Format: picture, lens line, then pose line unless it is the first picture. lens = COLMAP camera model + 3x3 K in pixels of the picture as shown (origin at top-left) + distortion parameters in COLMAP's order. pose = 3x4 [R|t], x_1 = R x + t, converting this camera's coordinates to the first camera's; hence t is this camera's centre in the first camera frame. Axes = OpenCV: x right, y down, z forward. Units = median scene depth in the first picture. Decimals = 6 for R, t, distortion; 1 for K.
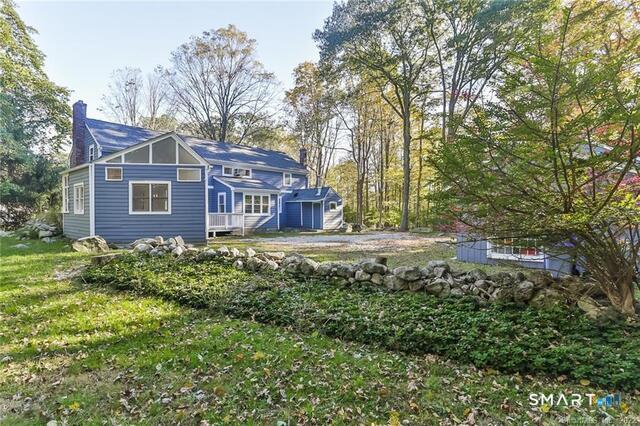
lens RADIAL K [[310.3, 0, 320.6], [0, 310.3, 213.0], [0, 0, 1]] dist [-0.028114, 0.017312]
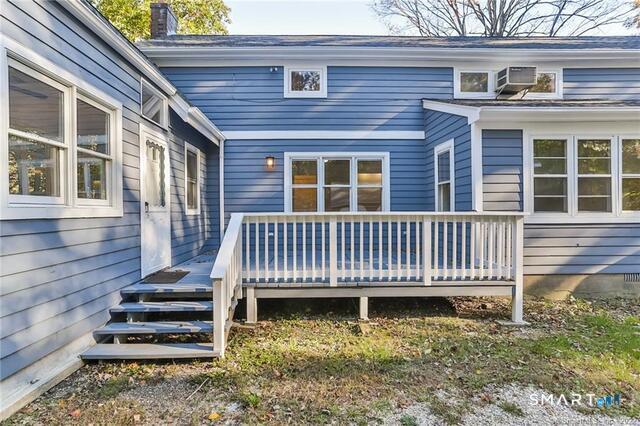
lens RADIAL K [[310.3, 0, 319.5], [0, 310.3, 212.1], [0, 0, 1]] dist [-0.028114, 0.017312]
pose [[0.635245, 0.003615, -0.772303, -0.159446], [0.002909, 0.999971, 0.007073, -0.001447], [0.772306, -0.006740, 0.635215, 0.697063]]
